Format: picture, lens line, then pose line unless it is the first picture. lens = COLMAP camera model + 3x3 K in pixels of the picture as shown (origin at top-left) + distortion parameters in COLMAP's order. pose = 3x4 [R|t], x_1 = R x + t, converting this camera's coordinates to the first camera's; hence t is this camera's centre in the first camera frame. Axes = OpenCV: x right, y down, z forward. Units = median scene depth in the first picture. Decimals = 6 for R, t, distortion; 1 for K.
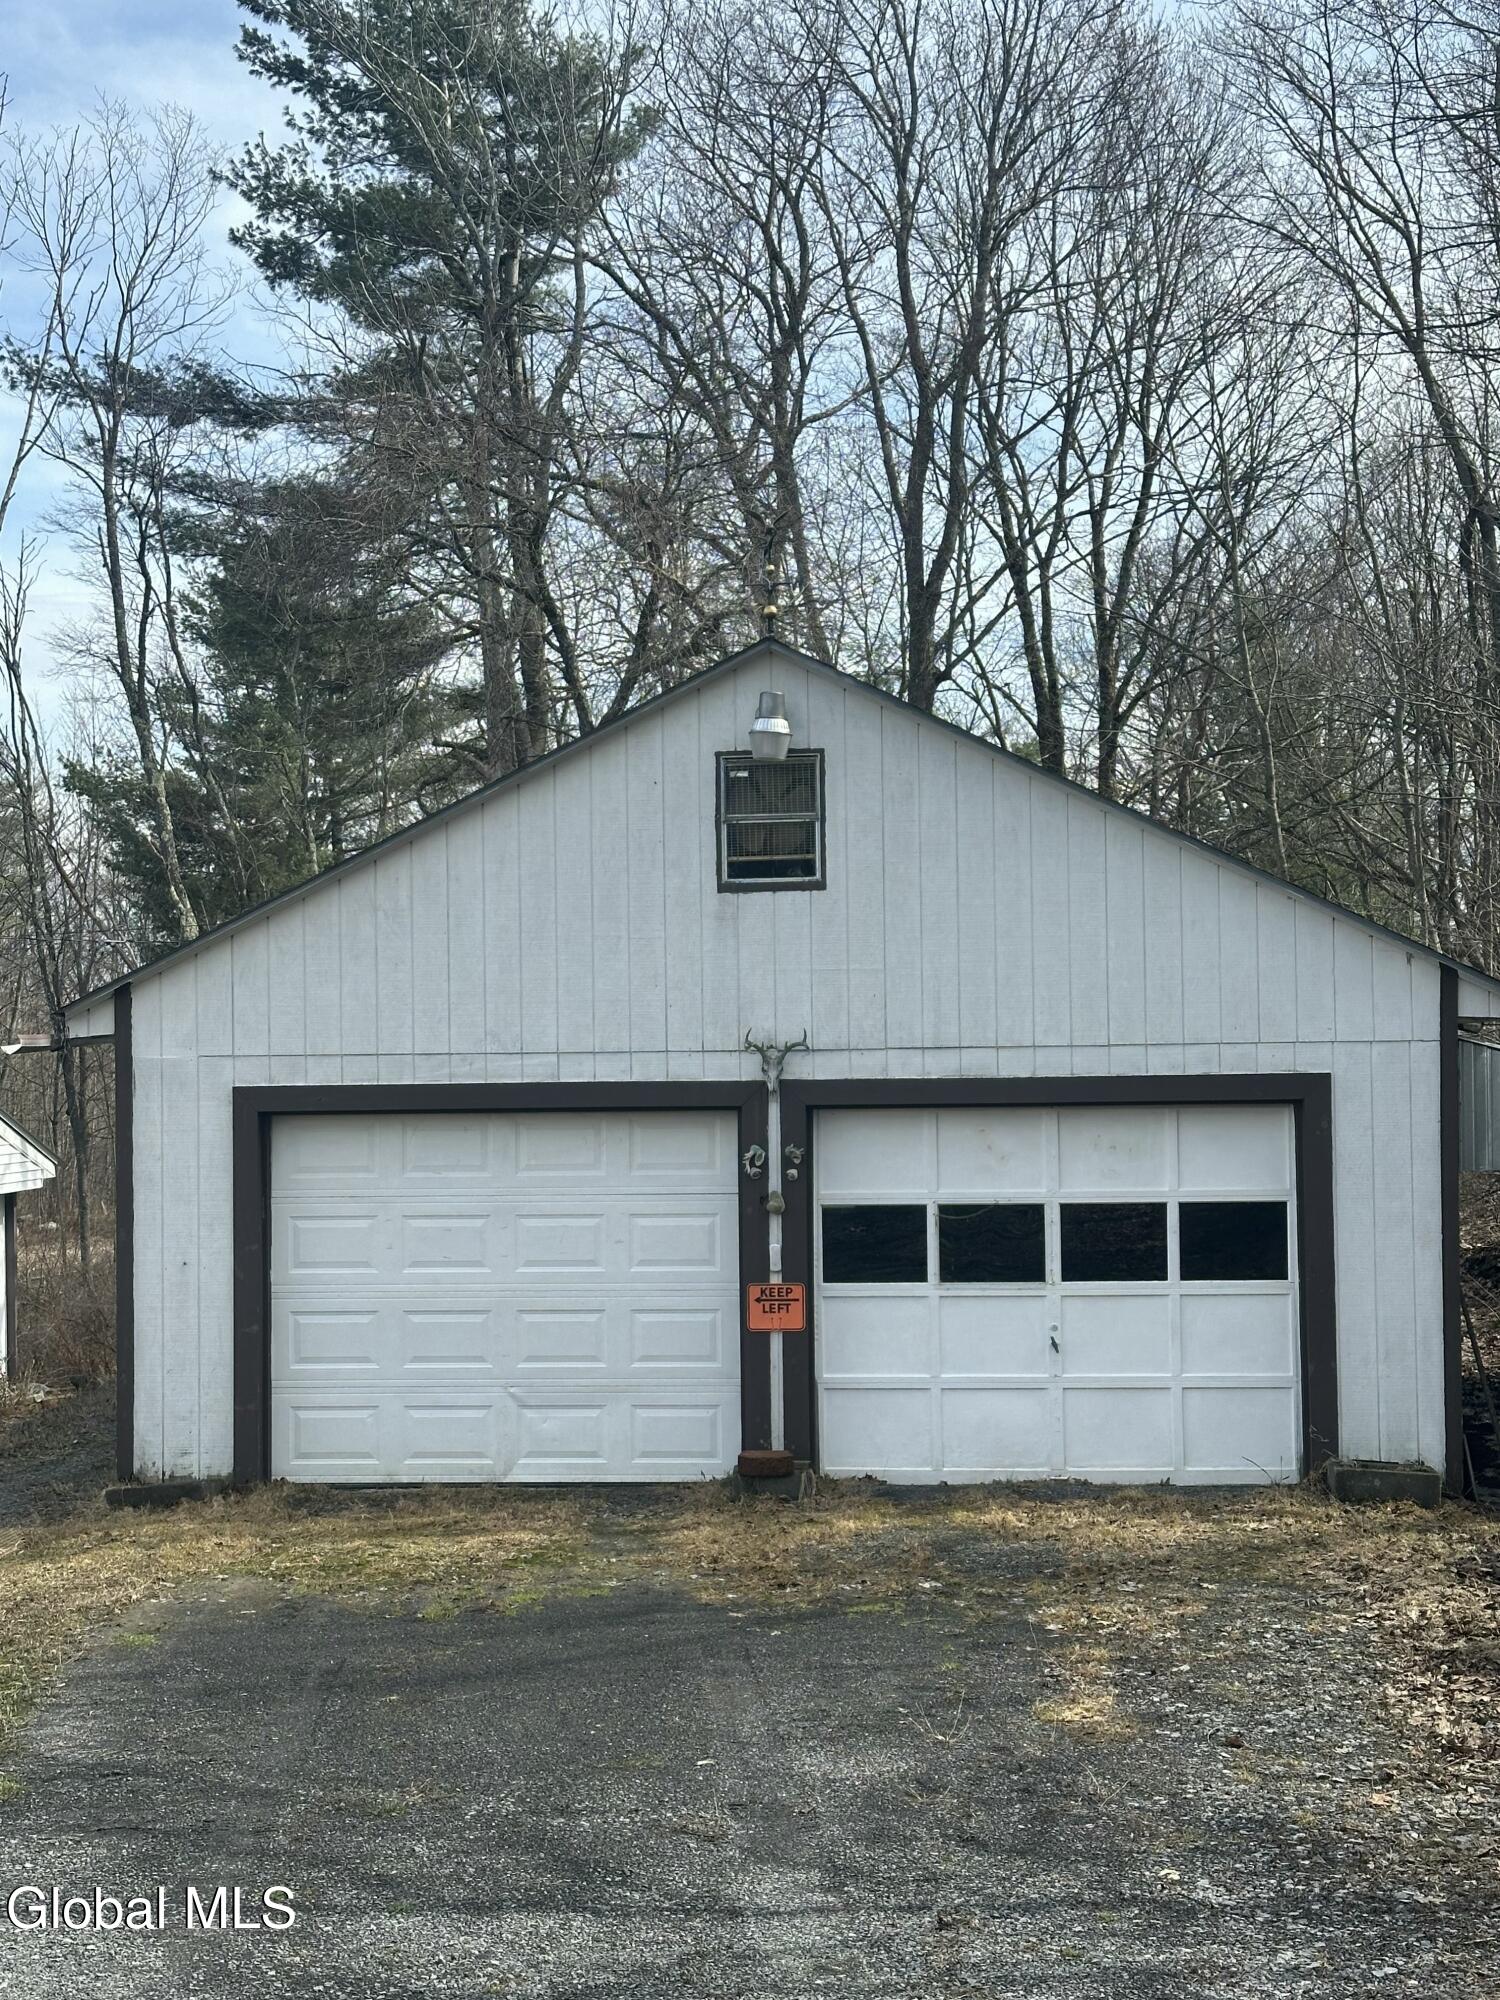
lens RADIAL K [[2852.1, 0, 750.0], [0, 2852.1, 1000.0], [0, 0, 1]] dist [0.057453, 0.001373]
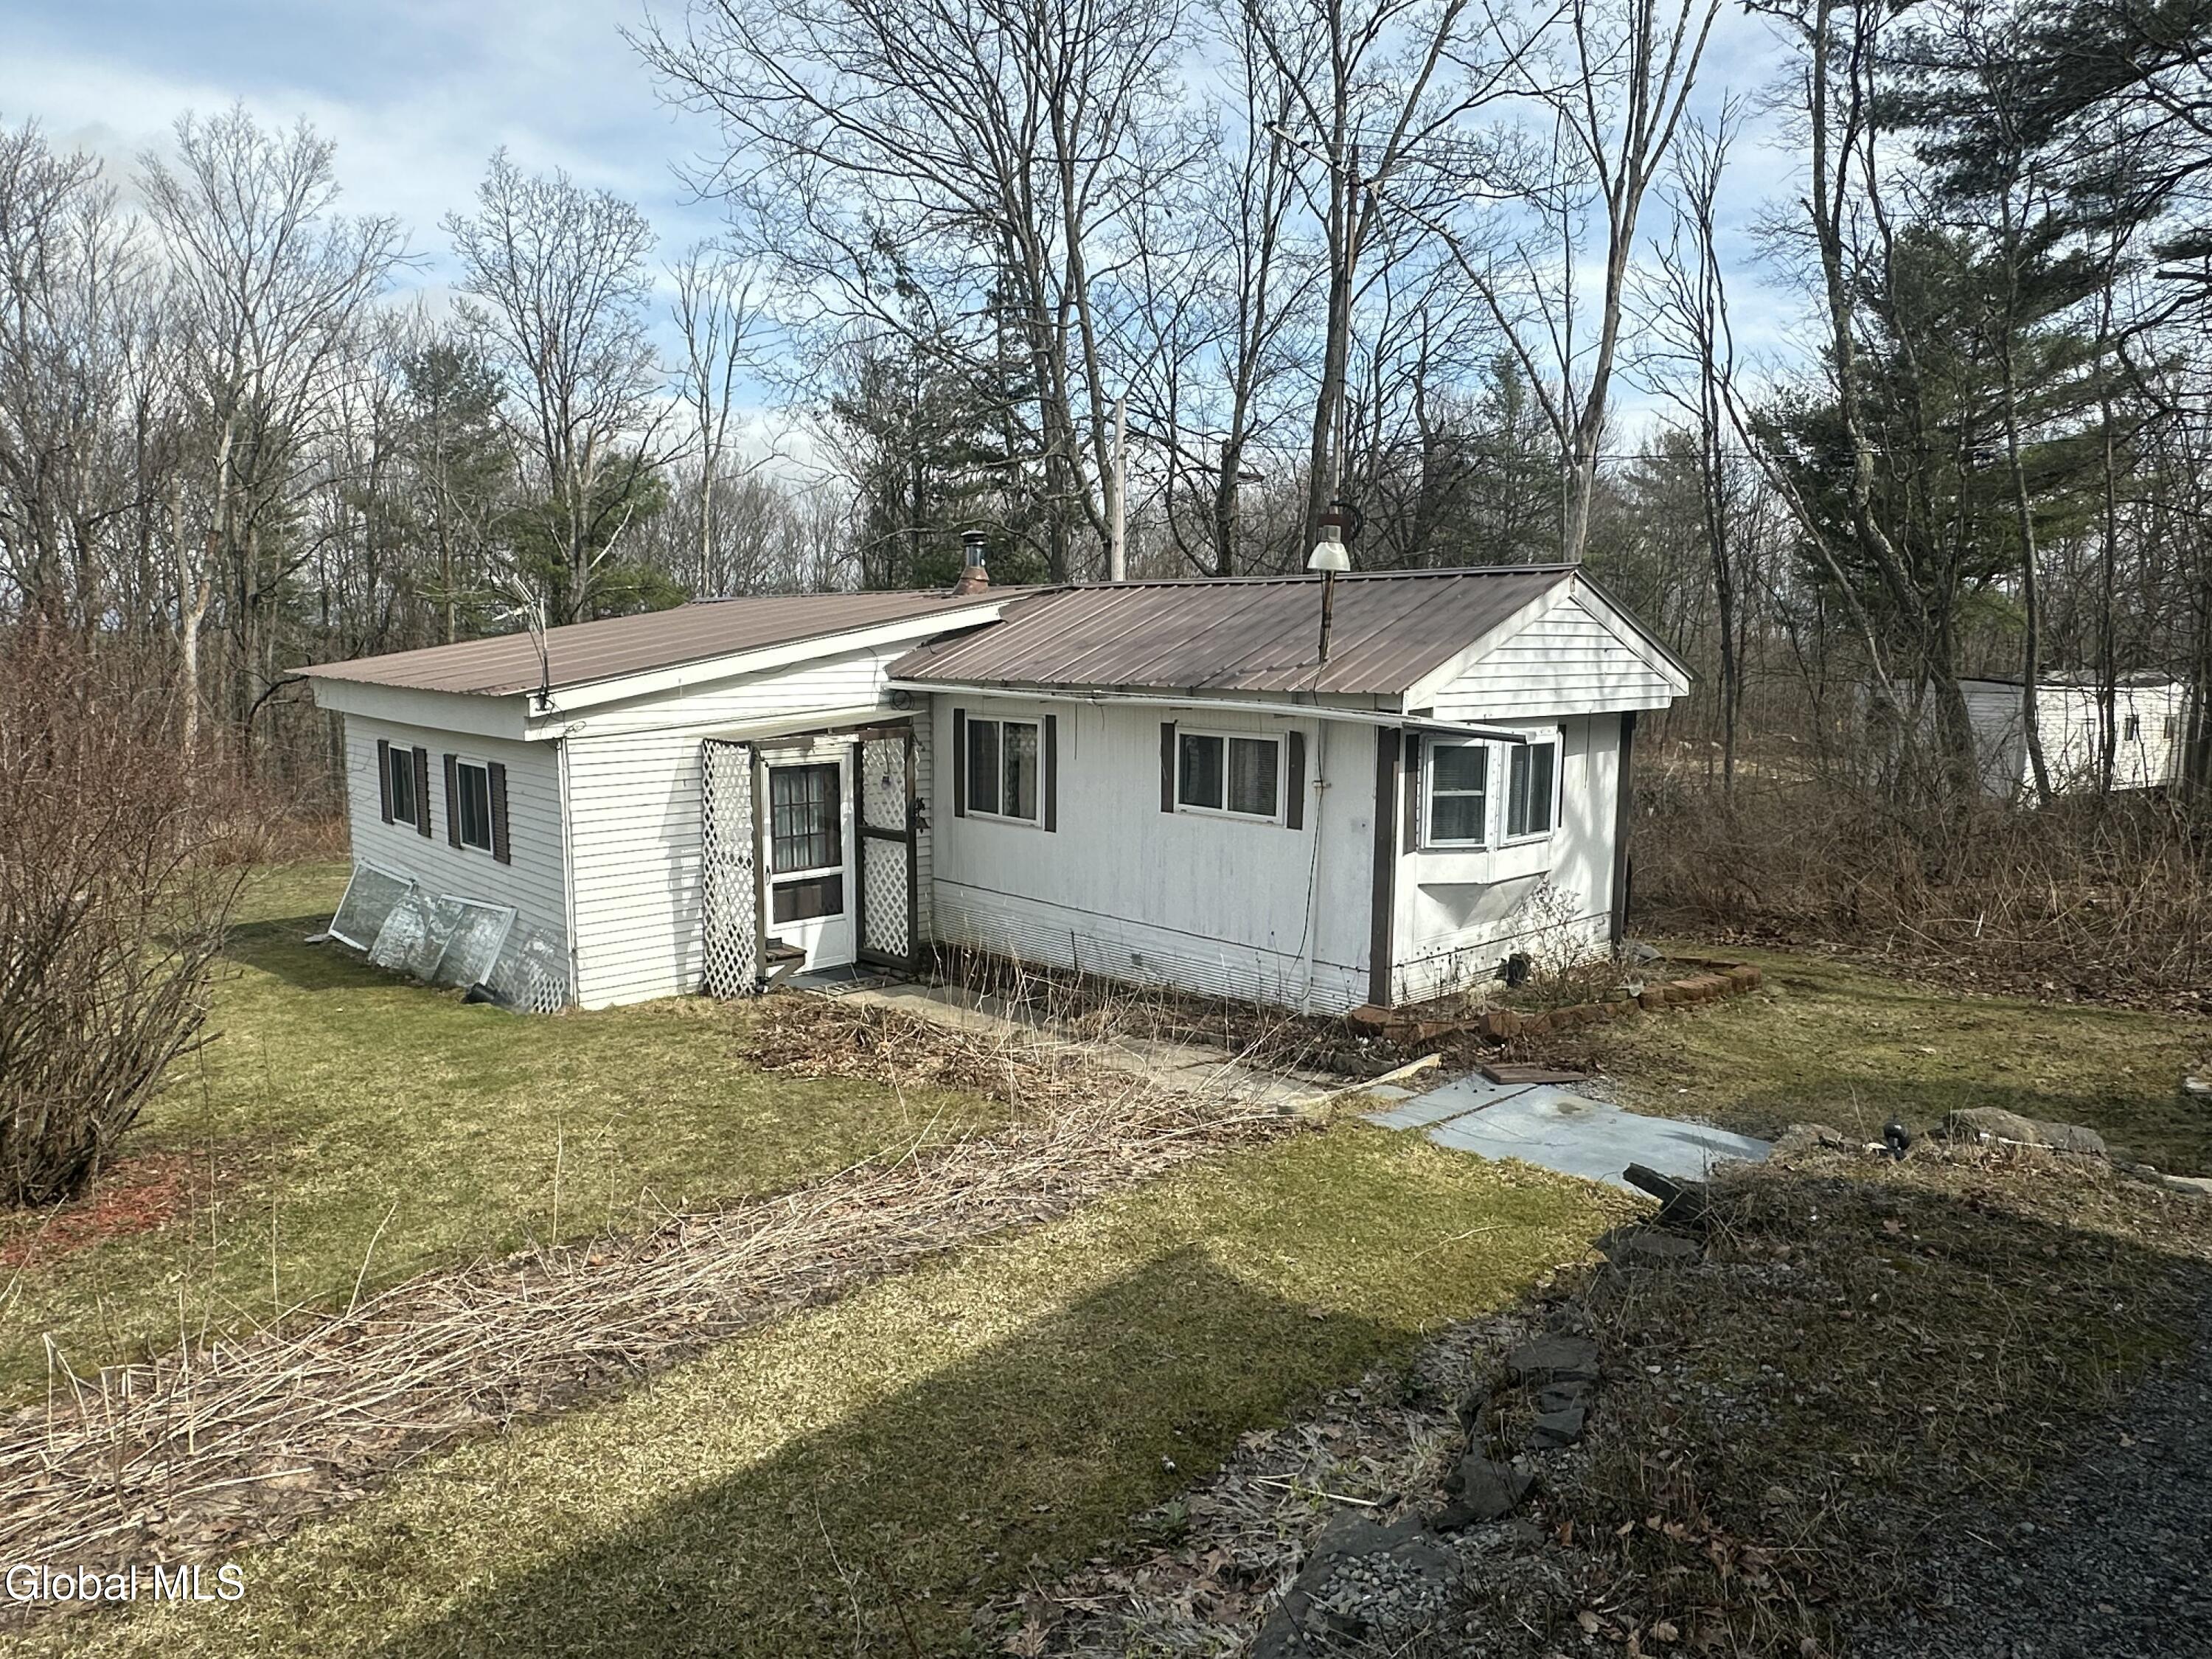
lens RADIAL K [[1344.5, 0, 1106.0], [0, 1344.5, 829.5], [0, 0, 1]] dist [0.029803, 0.001213]
pose [[0.784838, 0.101215, -0.611379, -0.345175], [-0.015682, 0.989500, 0.143682, 0.120425], [0.619502, -0.103179, 0.778184, 1.531459]]
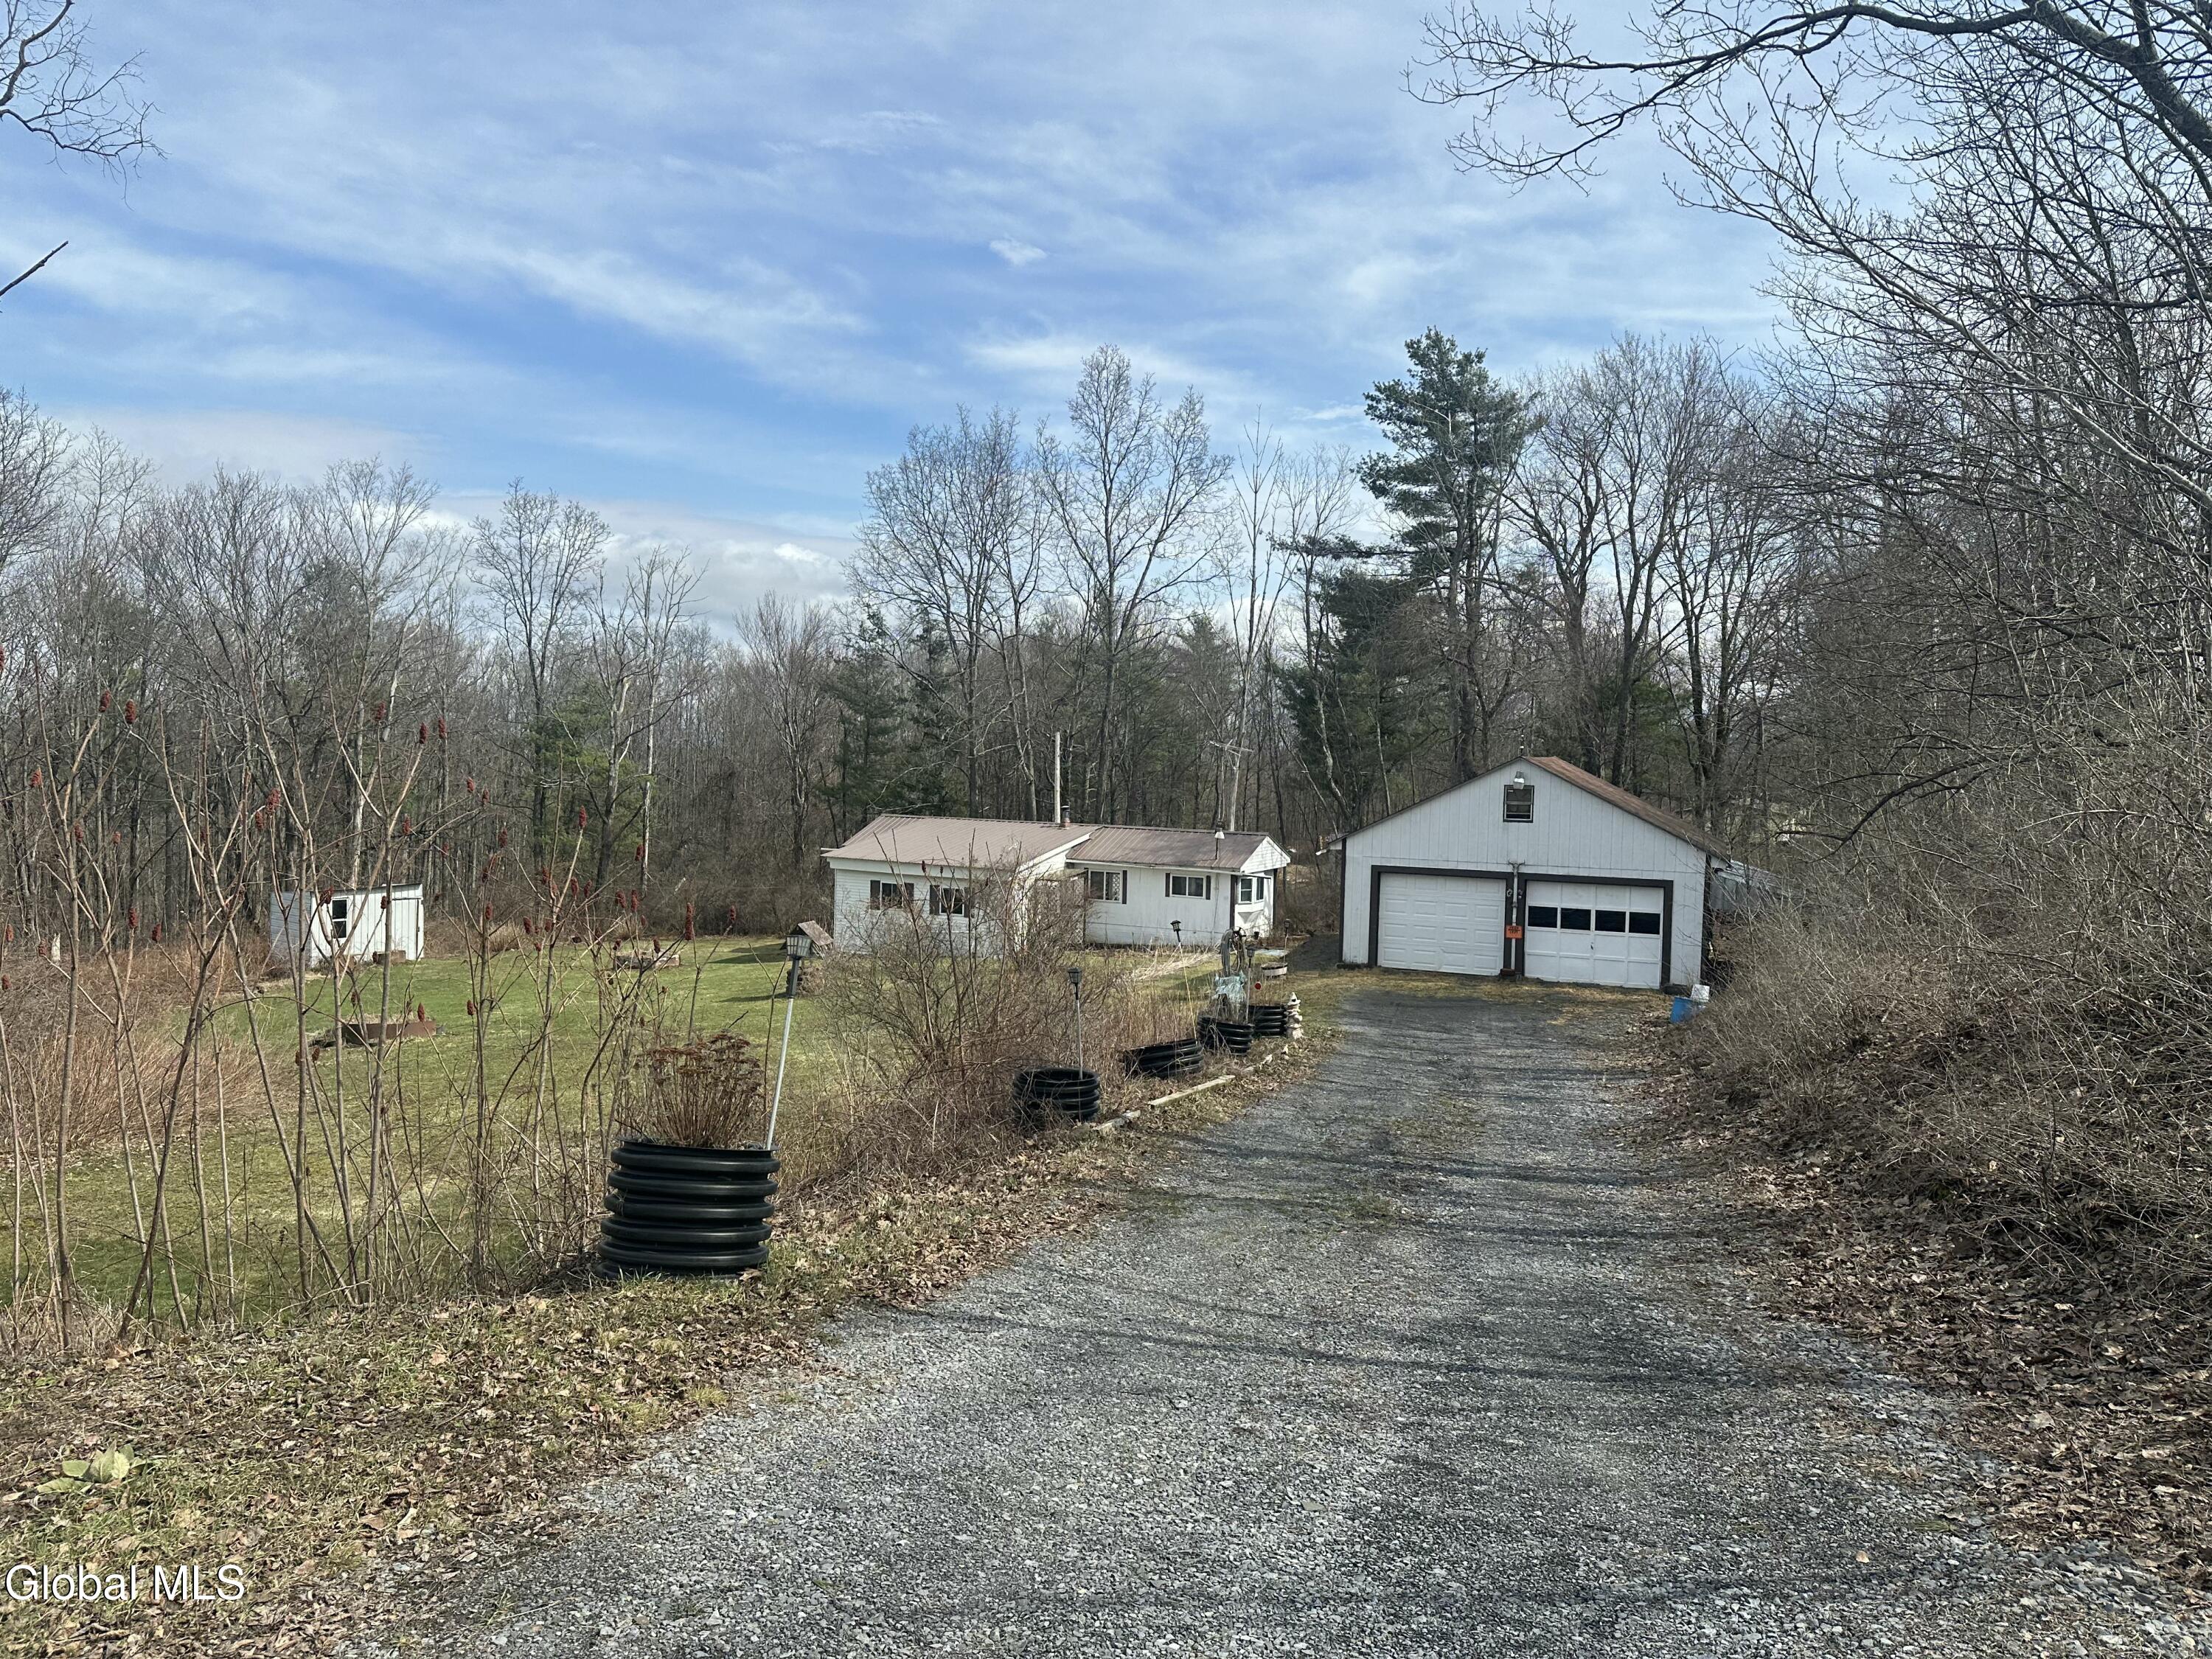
lens RADIAL K [[1318.9, 0, 1106.0], [0, 1318.9, 829.5], [0, 0, 1]] dist [0.053641, -0.000039]
pose [[0.939364, 0.046207, -0.339795, 0.090740], [-0.027668, 0.997862, 0.059204, -0.116101], [0.341804, -0.046213, 0.938634, -0.825777]]
